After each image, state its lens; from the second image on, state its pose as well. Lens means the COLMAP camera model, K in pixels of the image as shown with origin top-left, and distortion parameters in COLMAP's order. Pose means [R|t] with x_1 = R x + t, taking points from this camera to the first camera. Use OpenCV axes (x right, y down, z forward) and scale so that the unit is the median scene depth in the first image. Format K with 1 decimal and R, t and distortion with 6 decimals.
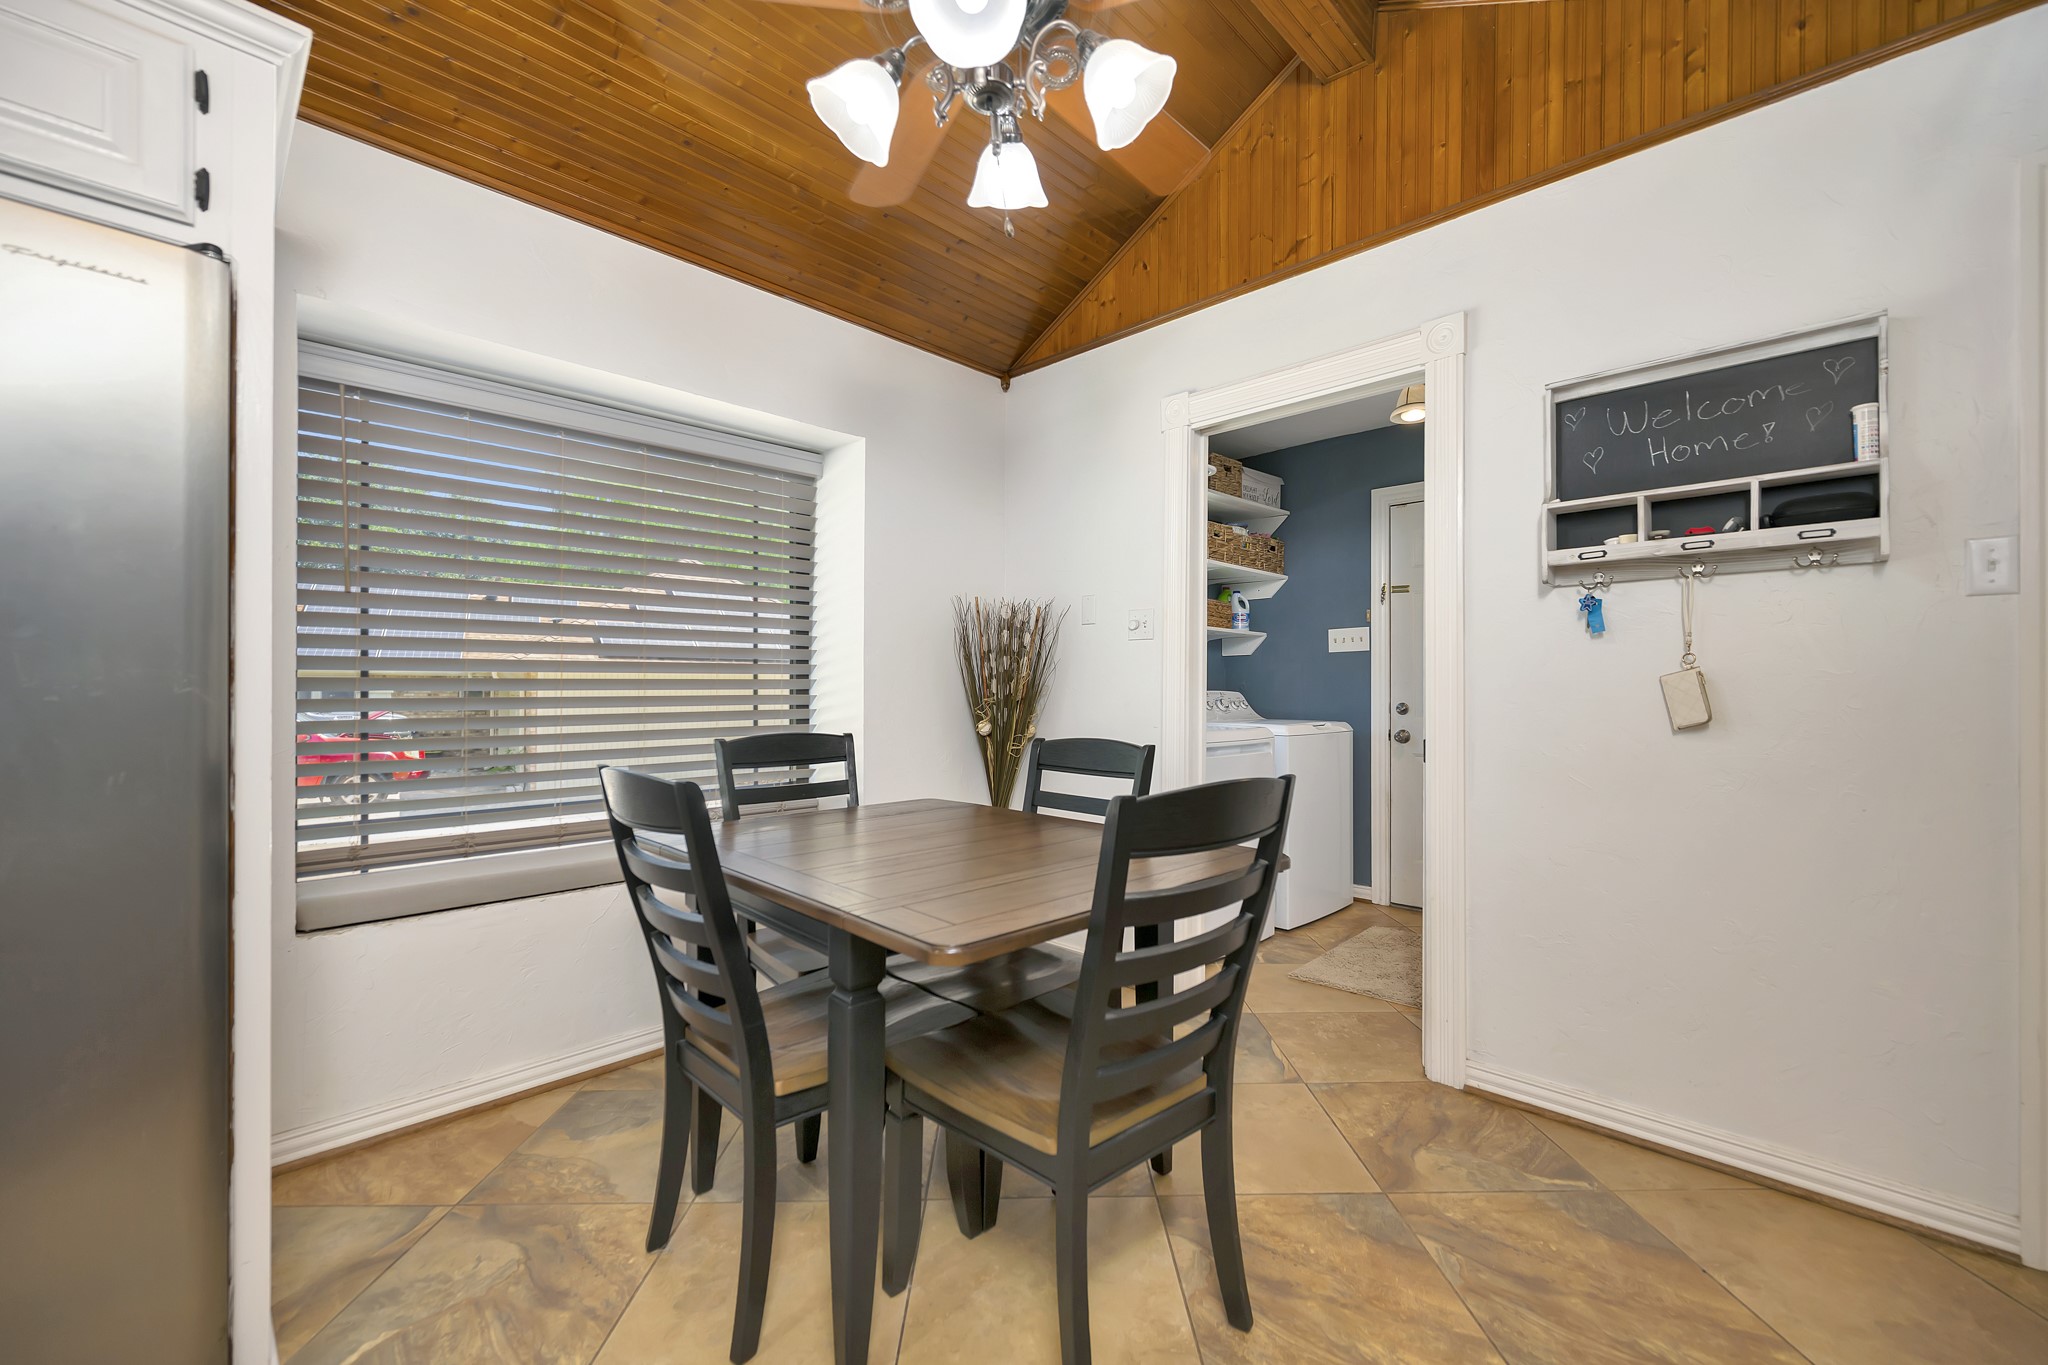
lens RADIAL K [[814.4, 0, 1024.0], [0, 814.4, 682.5], [0, 0, 1]] dist [-0.003041, -0.000373]
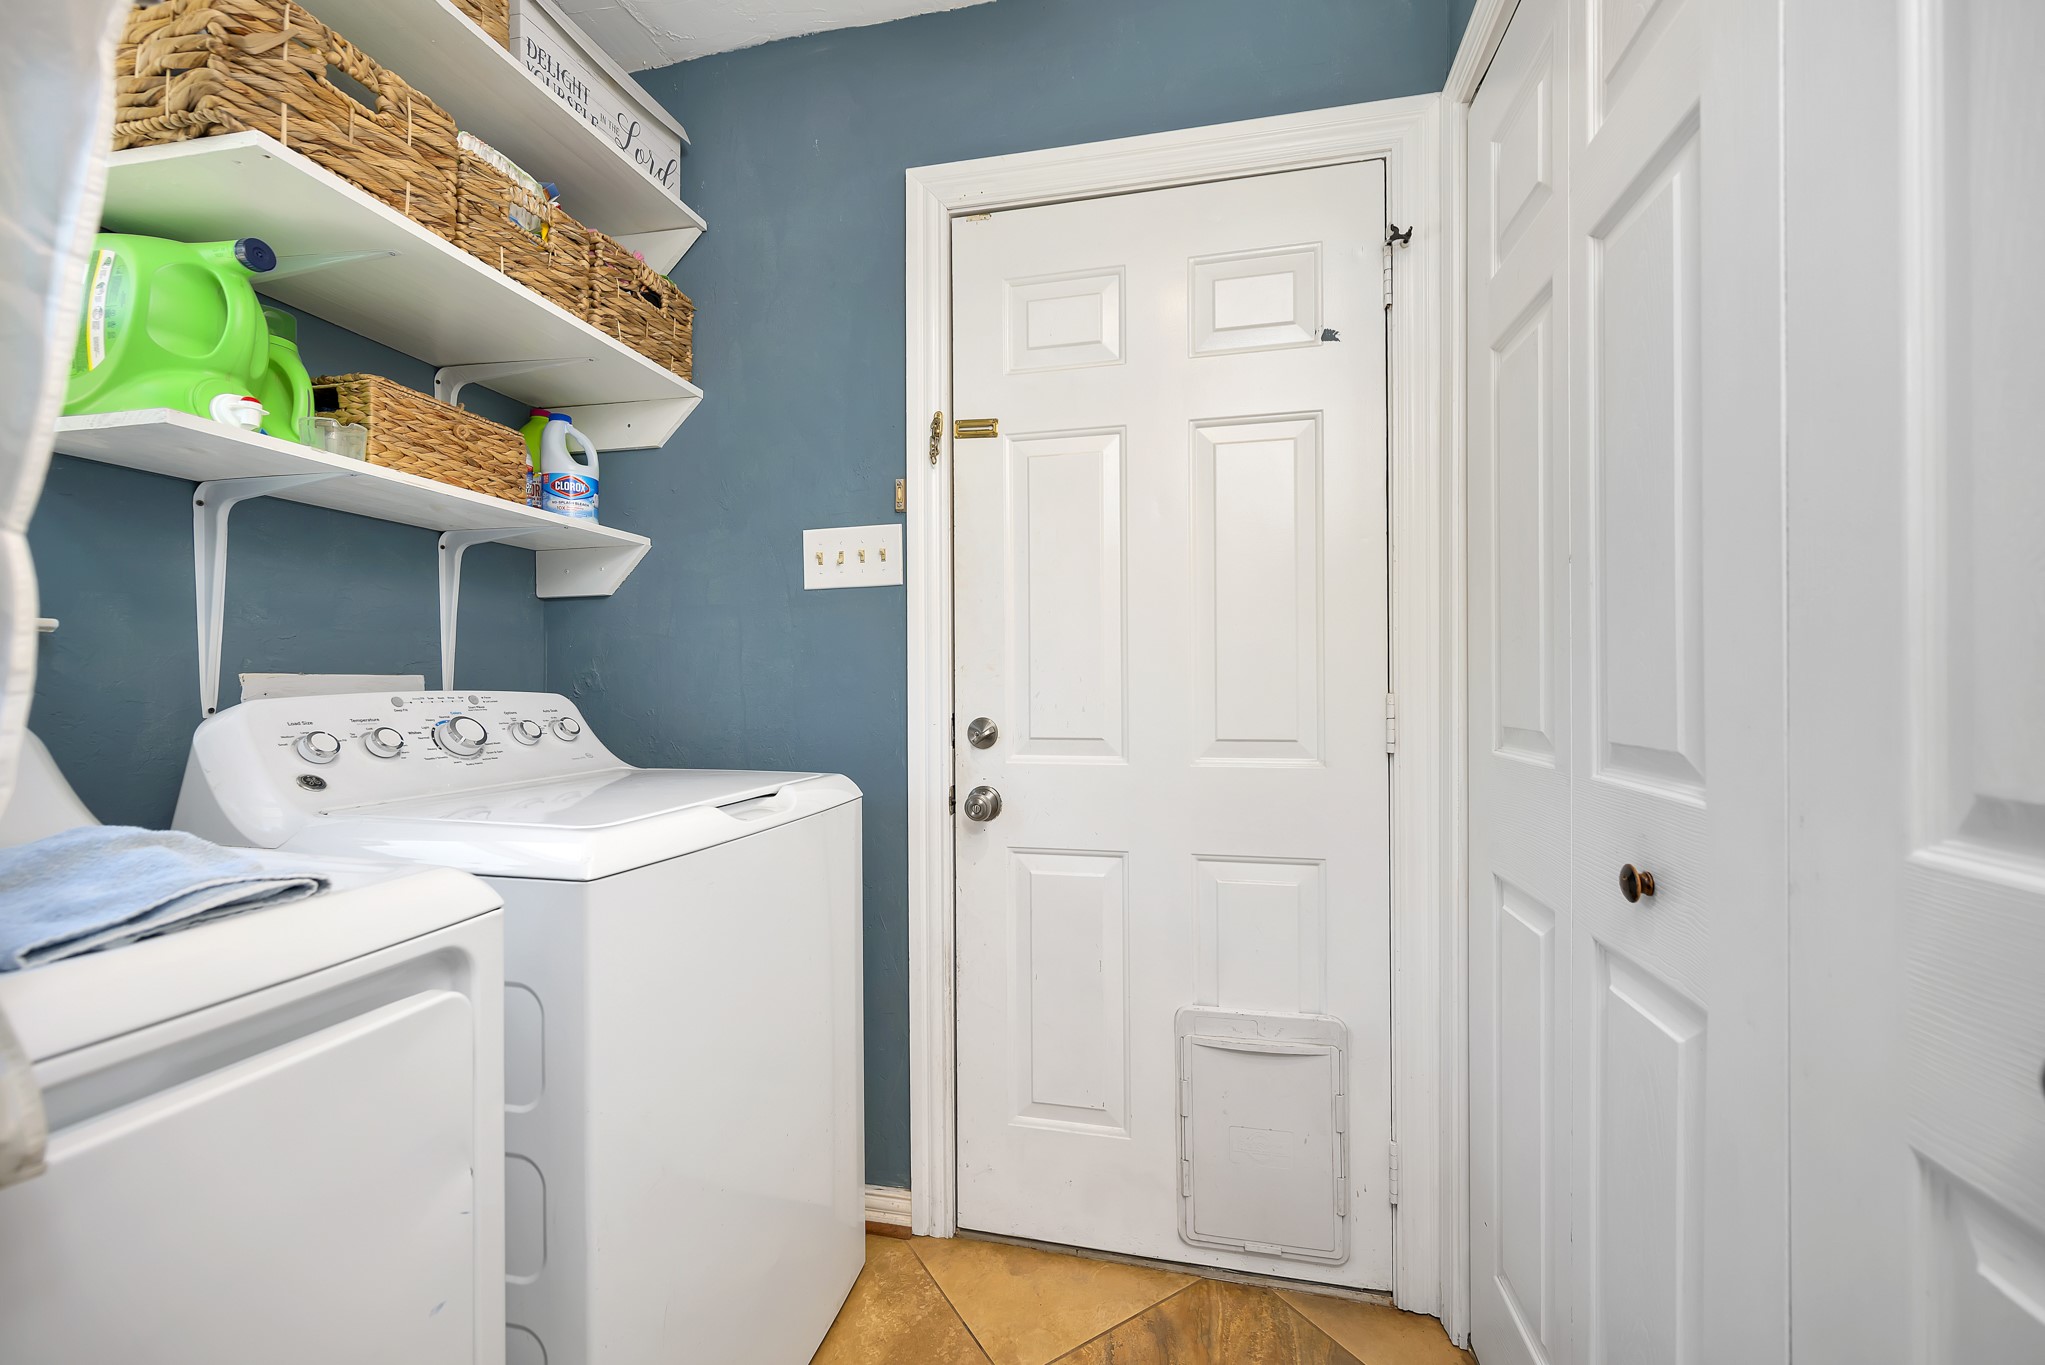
lens RADIAL K [[813.2, 0, 1022.5], [0, 813.2, 682.5], [0, 0, 1]] dist [-0.003041, -0.000373]
pose [[0.848993, -0.008501, 0.528335, 0.265839], [0.002026, 0.999916, 0.012833, 0.002851], [-0.528400, -0.009824, 0.848939, 0.636333]]
